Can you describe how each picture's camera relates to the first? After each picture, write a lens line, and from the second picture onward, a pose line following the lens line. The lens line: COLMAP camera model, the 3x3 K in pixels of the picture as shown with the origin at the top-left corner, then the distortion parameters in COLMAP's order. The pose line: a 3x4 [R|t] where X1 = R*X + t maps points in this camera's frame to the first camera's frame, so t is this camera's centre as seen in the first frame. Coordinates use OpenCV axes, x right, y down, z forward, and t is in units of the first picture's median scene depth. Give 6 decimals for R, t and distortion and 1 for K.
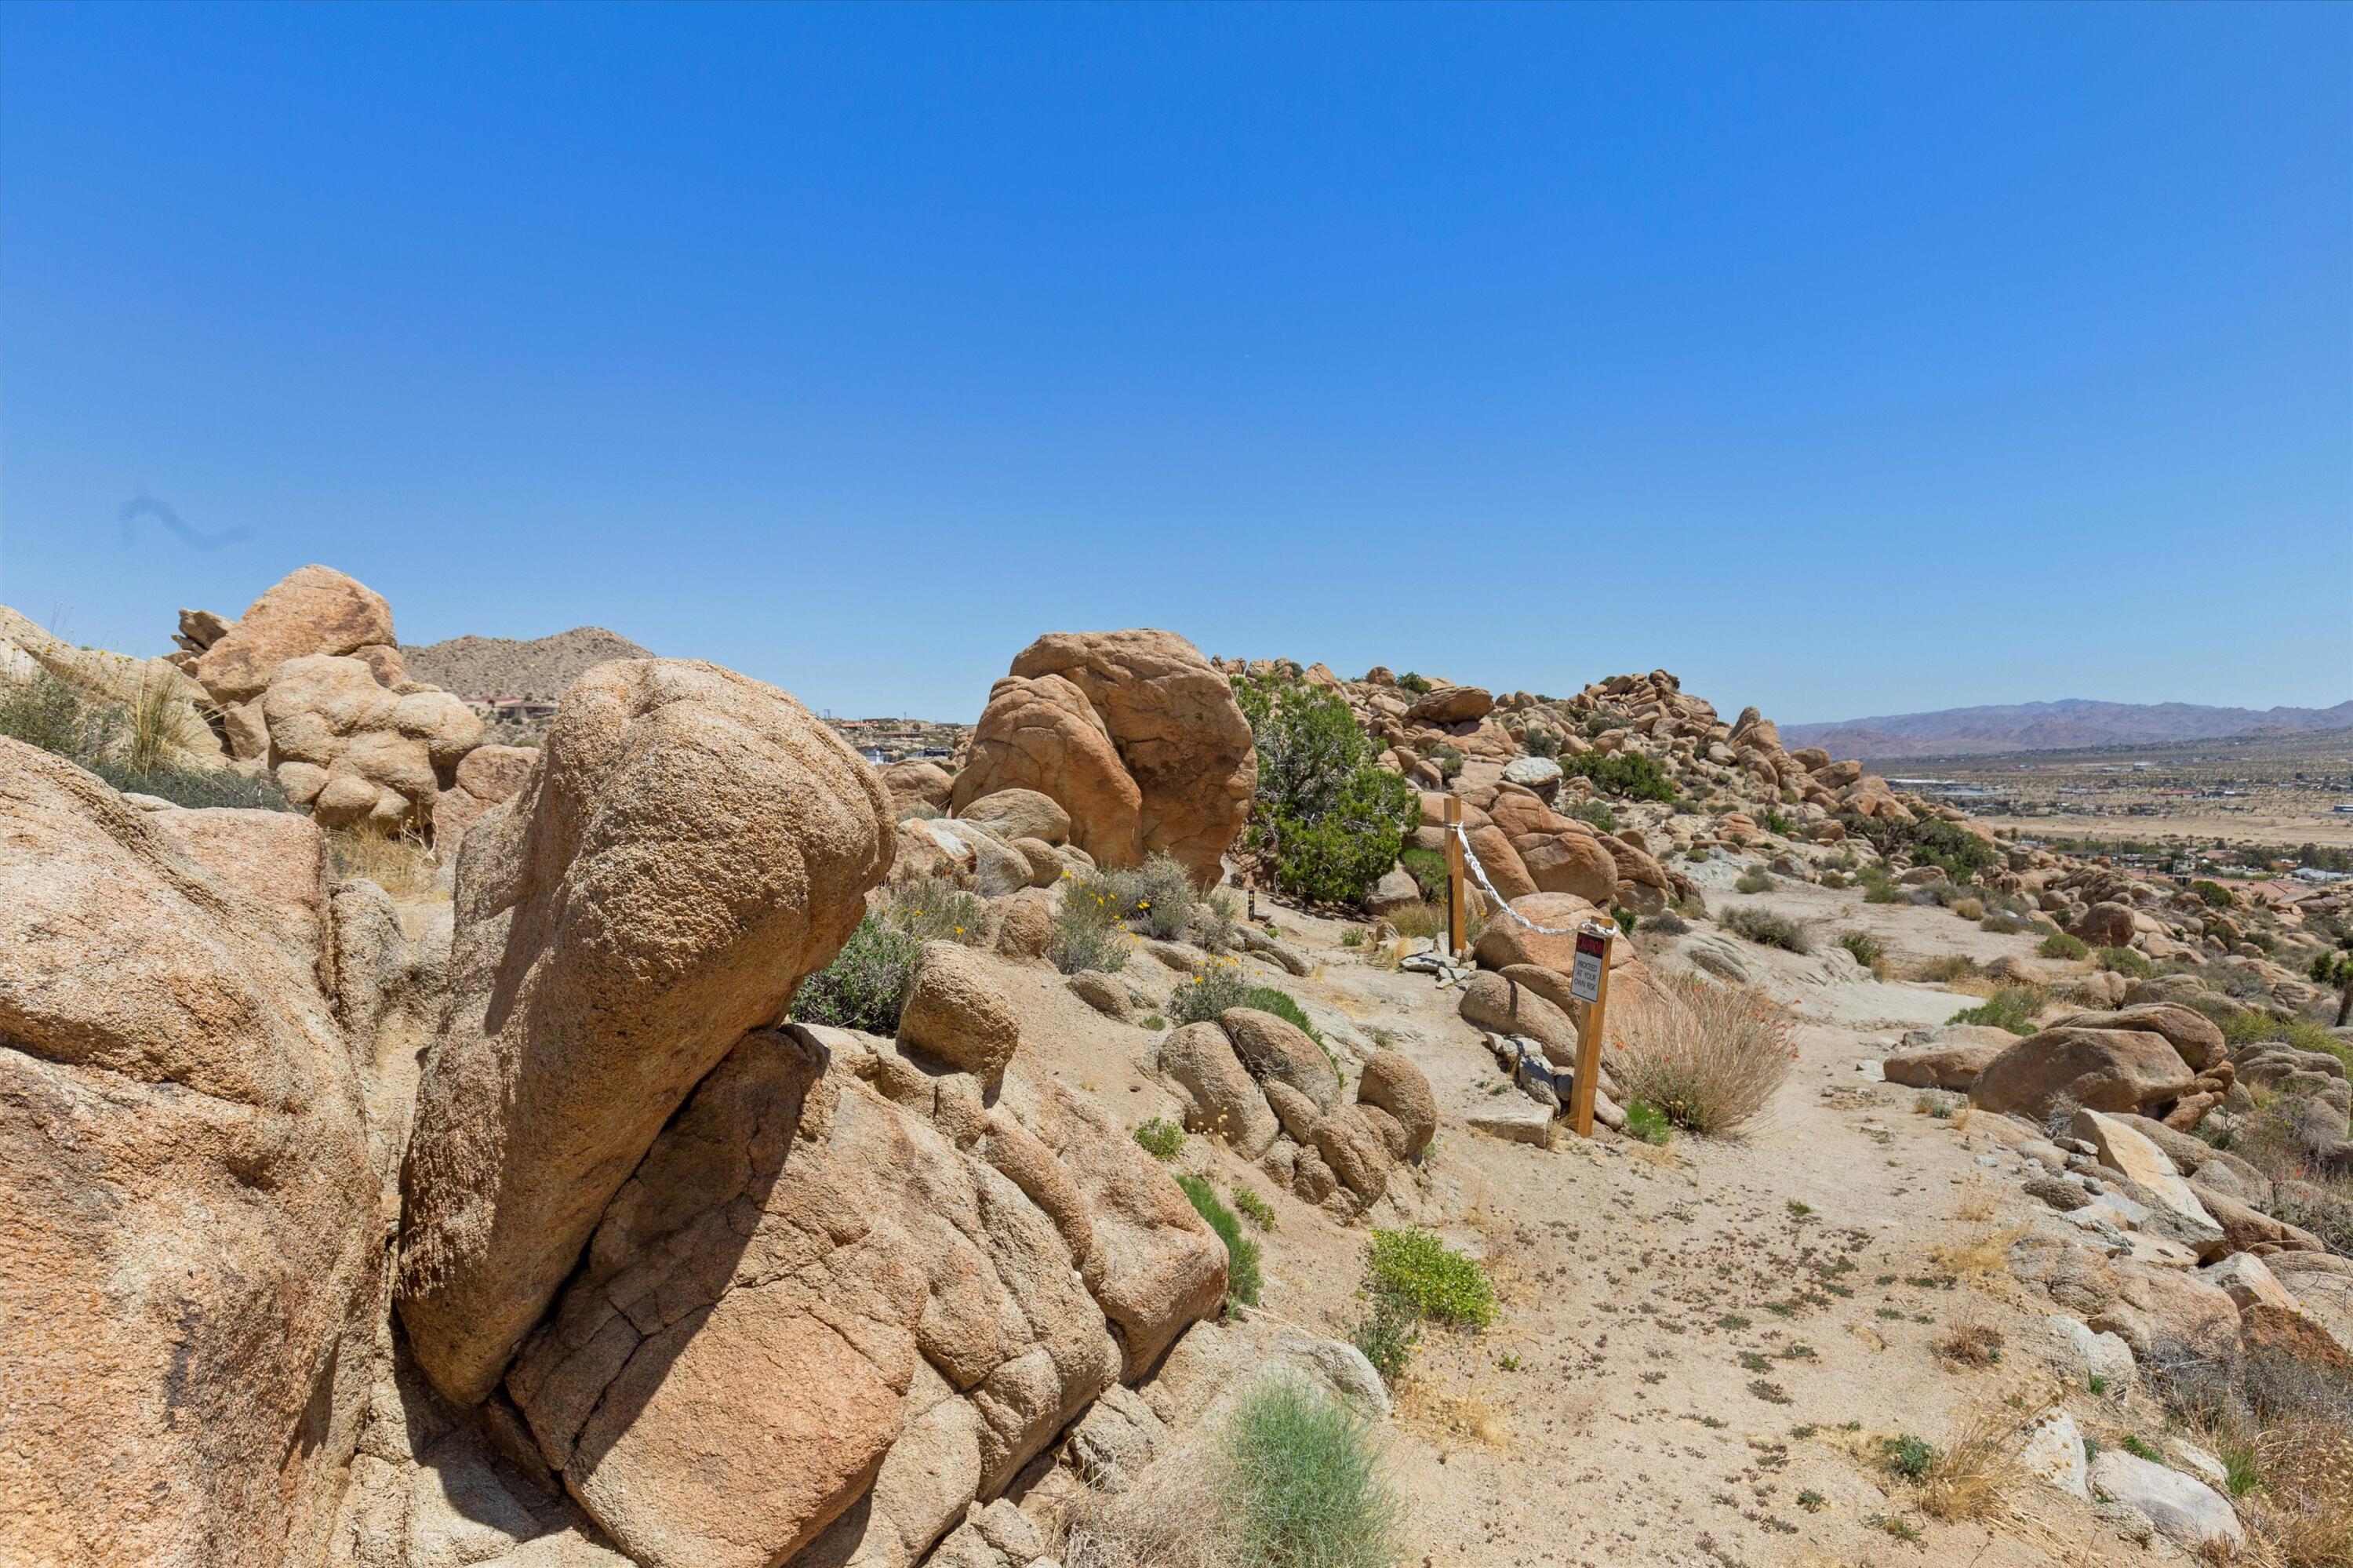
lens RADIAL K [[1142.6, 0, 1171.5], [0, 1142.6, 787.7], [0, 0, 1]] dist [-0.000012, 0.000359]
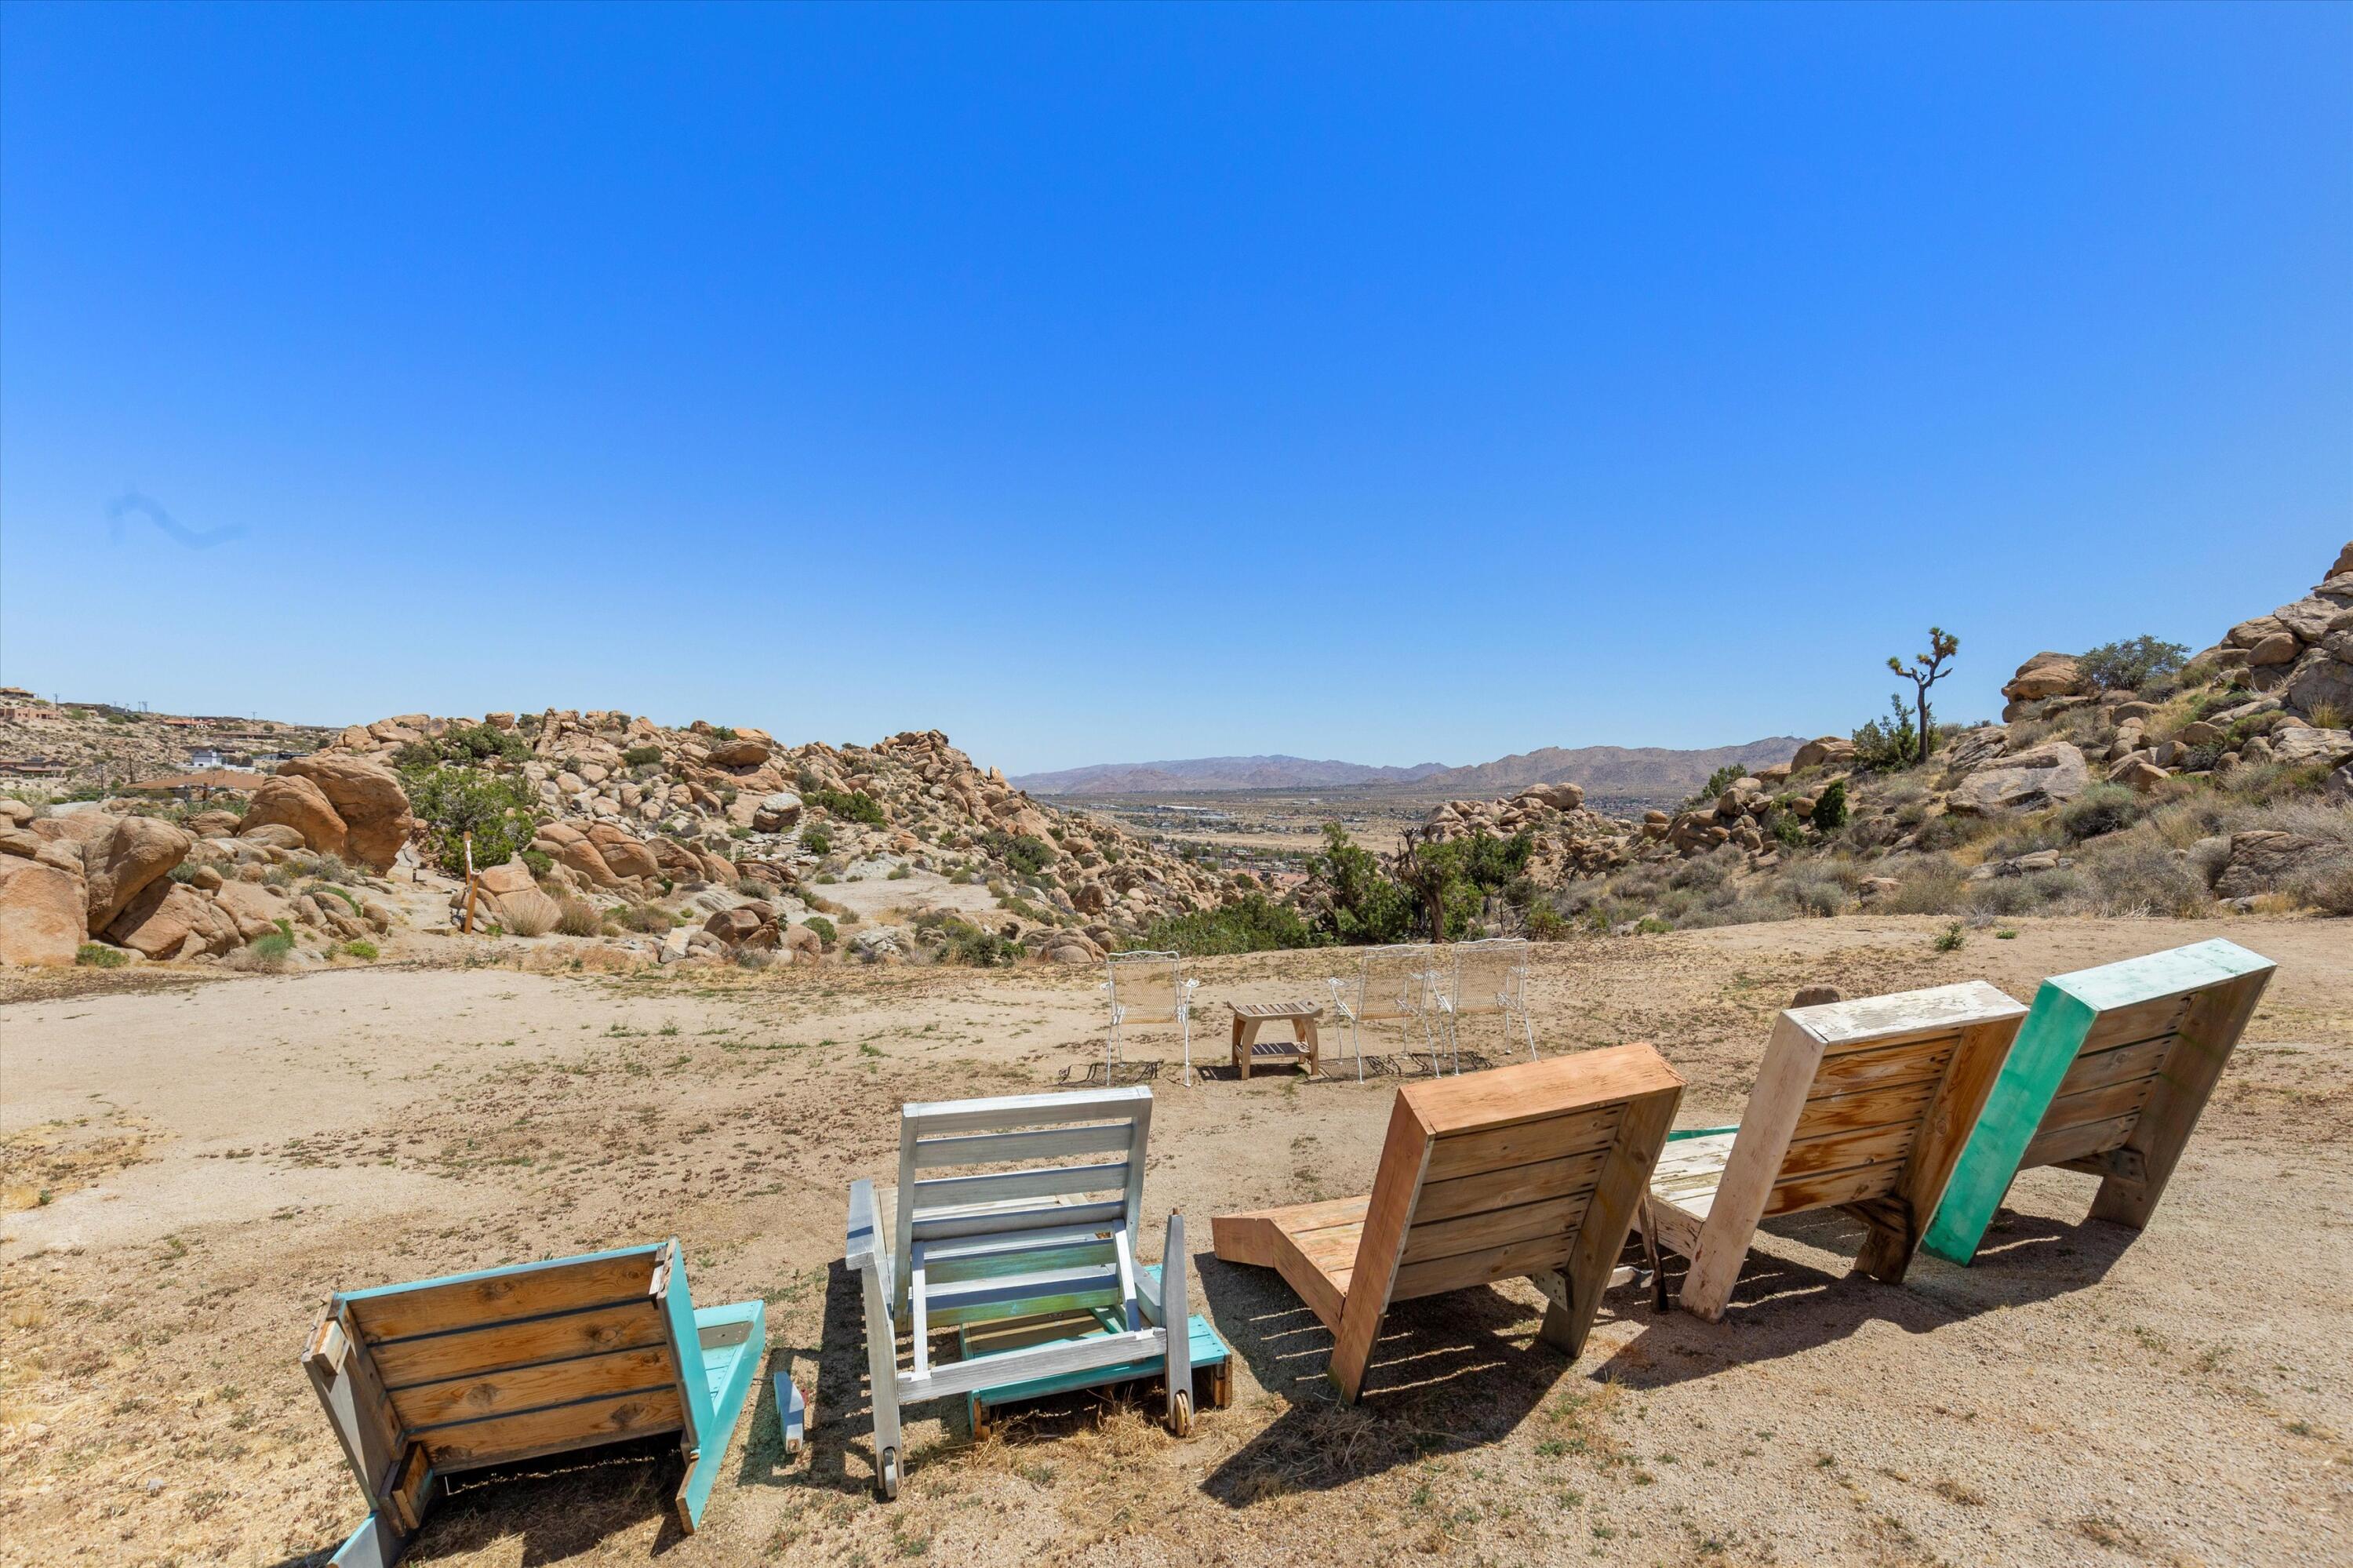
lens RADIAL K [[1027.4, 0, 1177.3], [0, 1027.4, 789.2], [0, 0, 1]] dist [0.000466, -0.000085]
pose [[0.877061, 0.031405, 0.479351, 0.125204], [-0.025949, 0.999501, -0.018005, -0.021331], [-0.479678, 0.003353, 0.877438, -0.457993]]
